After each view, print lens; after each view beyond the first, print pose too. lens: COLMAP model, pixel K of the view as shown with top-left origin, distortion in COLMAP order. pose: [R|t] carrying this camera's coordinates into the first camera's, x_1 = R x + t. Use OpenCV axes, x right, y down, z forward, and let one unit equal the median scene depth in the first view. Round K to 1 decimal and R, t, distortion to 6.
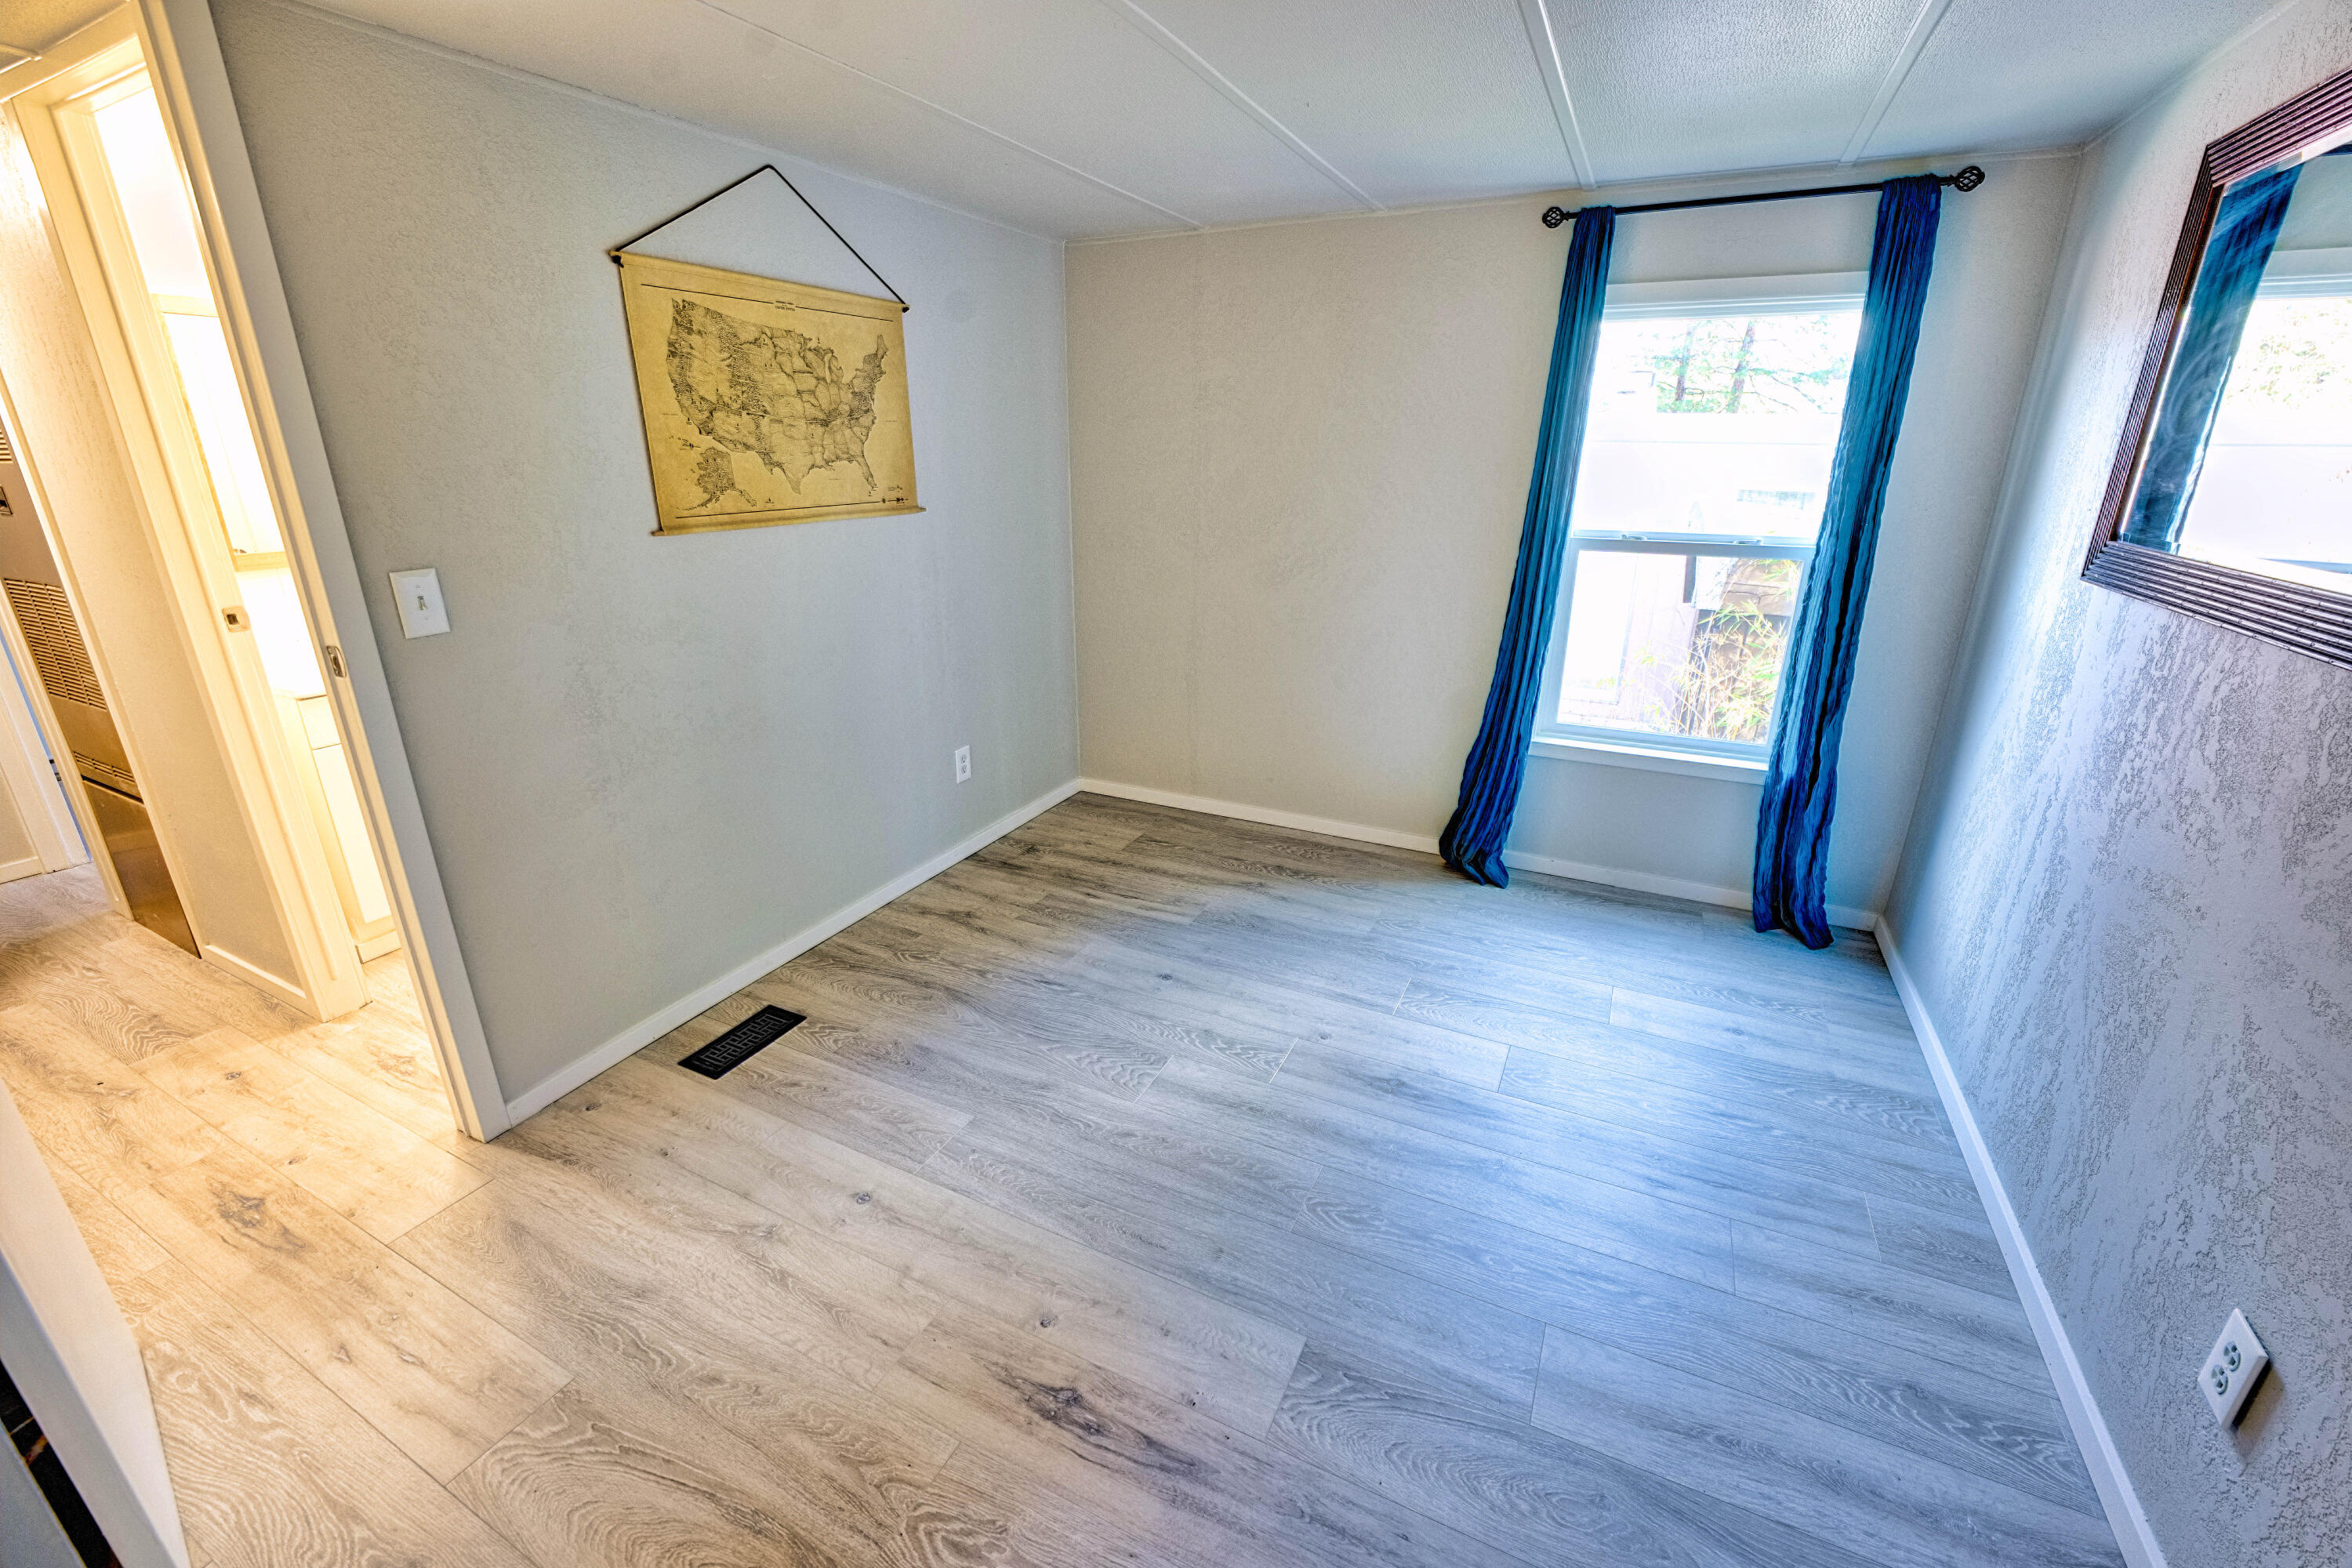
lens RADIAL K [[950.4, 0, 1169.4], [0, 950.4, 778.6], [0, 0, 1]] dist [-0.030333, 0.003224]
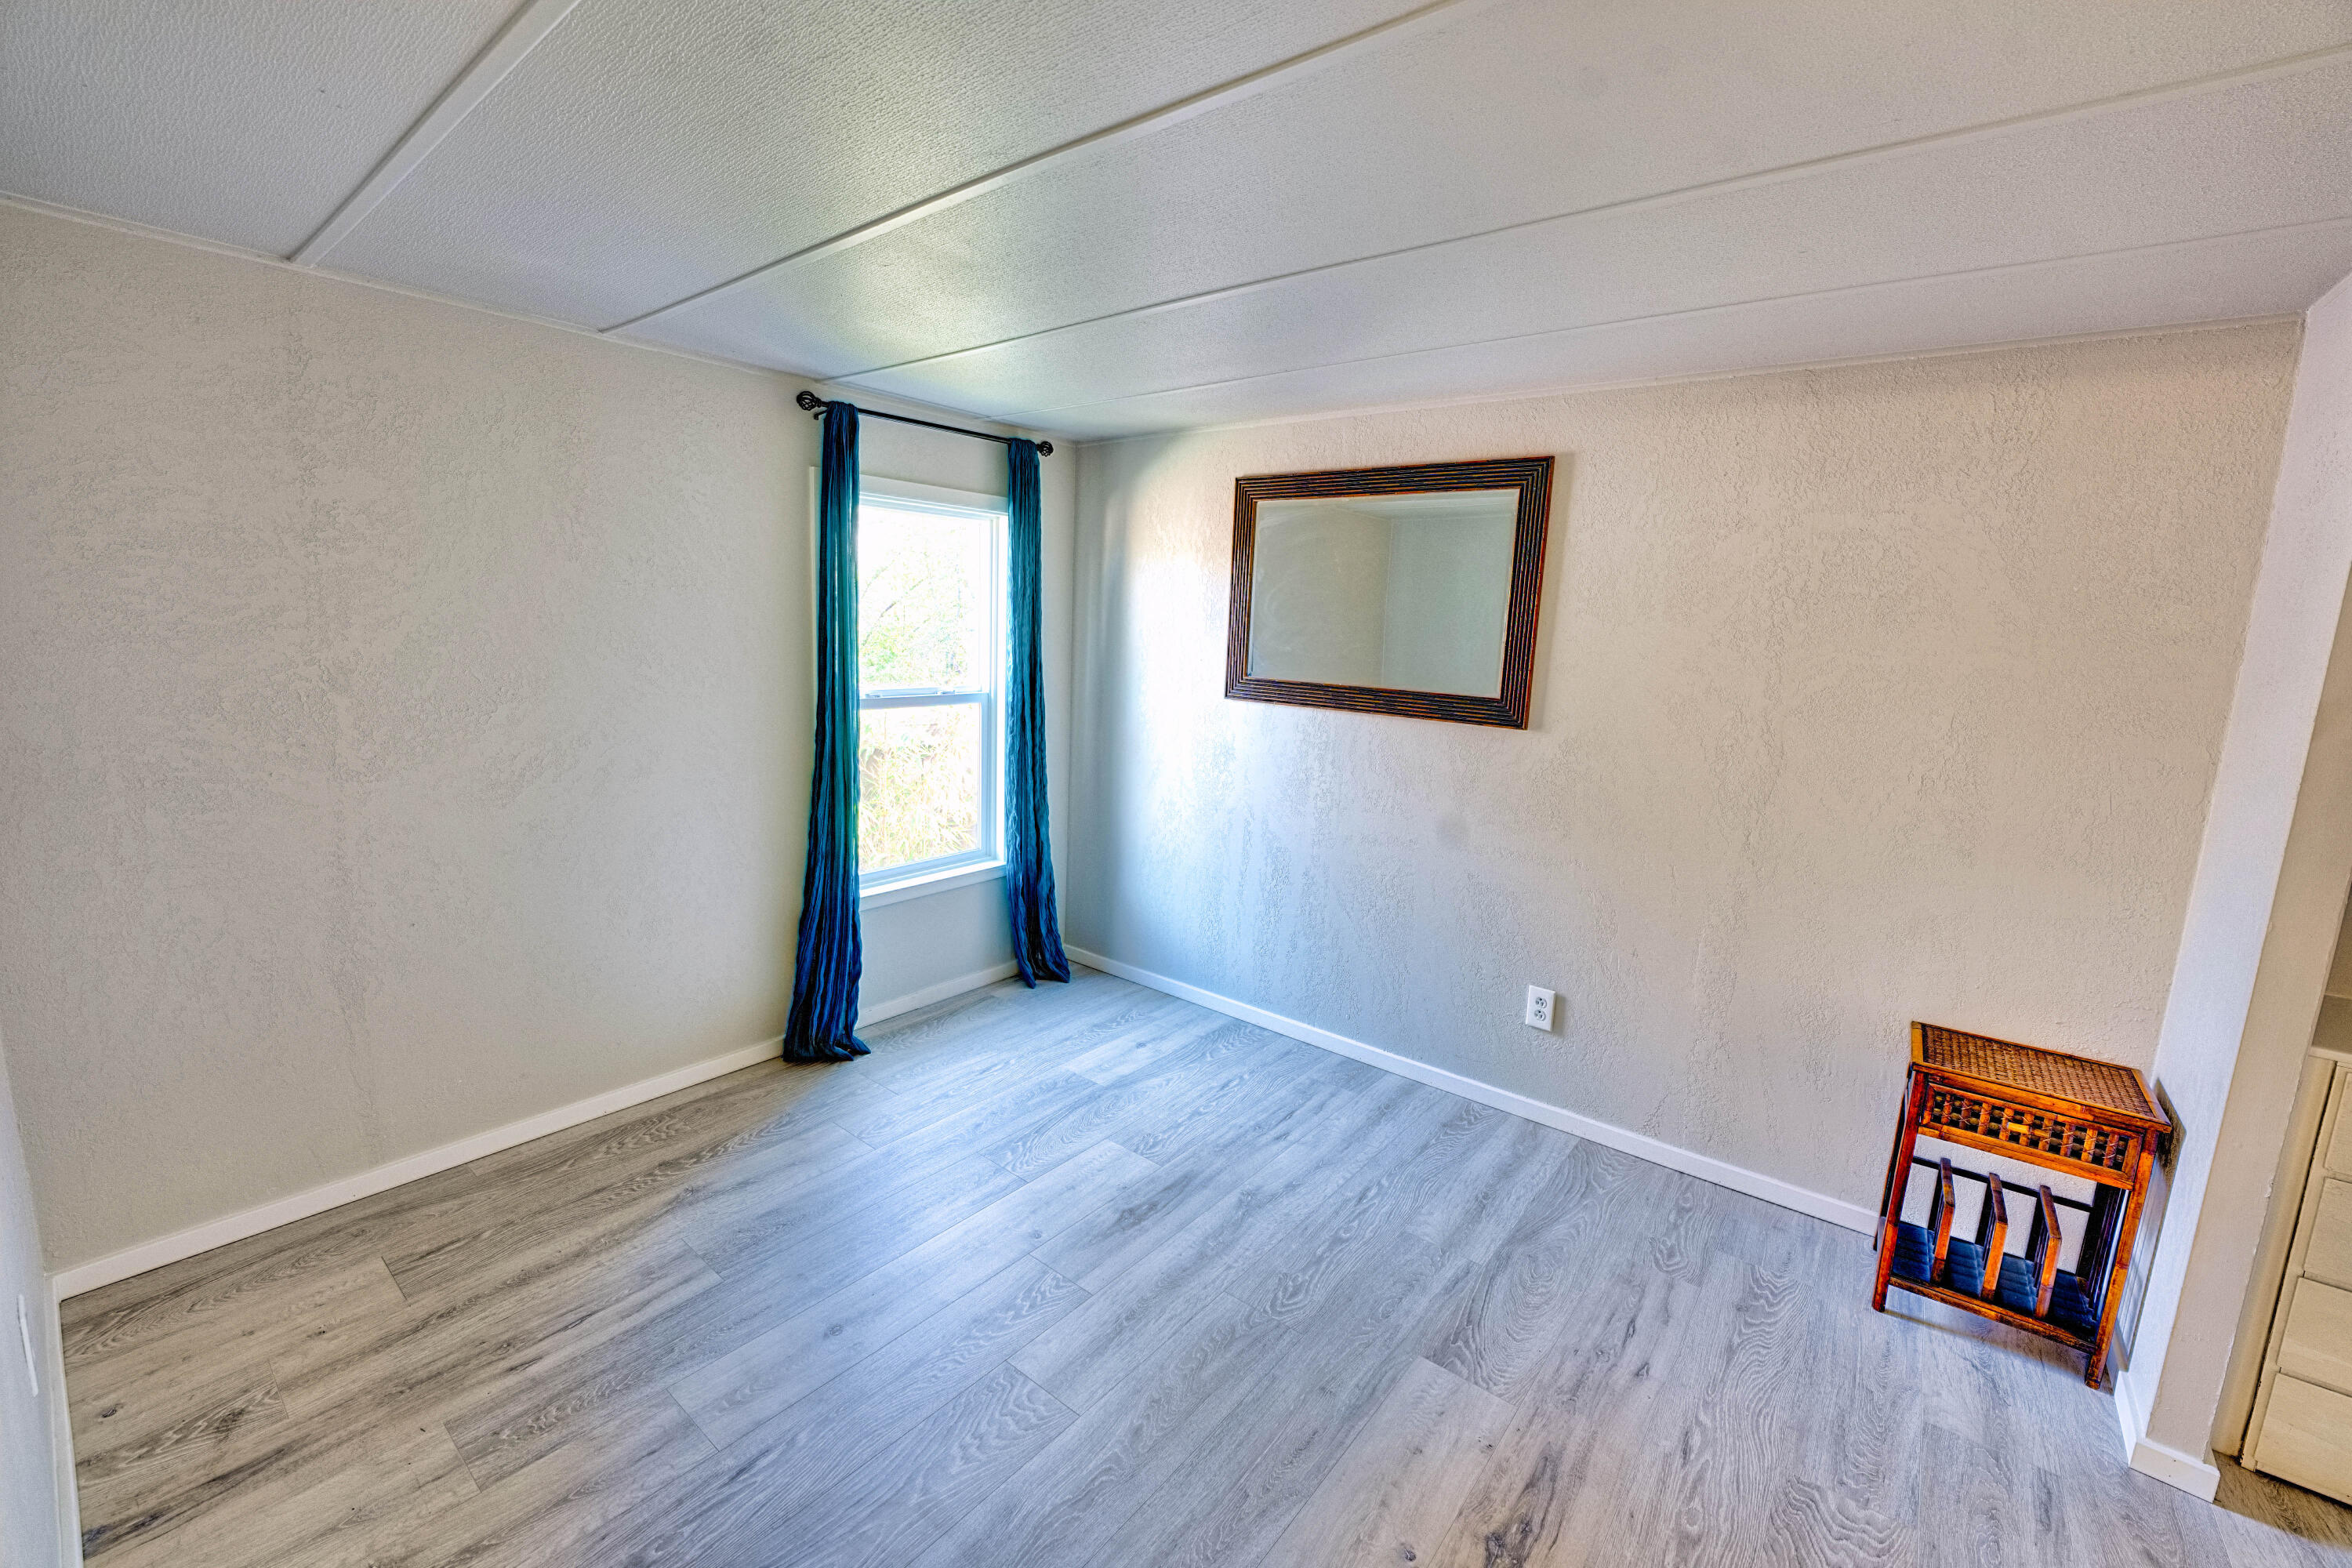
lens RADIAL K [[950.4, 0, 1169.4], [0, 950.4, 778.6], [0, 0, 1]] dist [-0.030333, 0.003224]
pose [[0.214960, -0.150335, 0.964983, -0.531259], [0.286734, 0.954251, 0.084790, -0.164354], [-0.933582, 0.258467, 0.248231, 0.446571]]
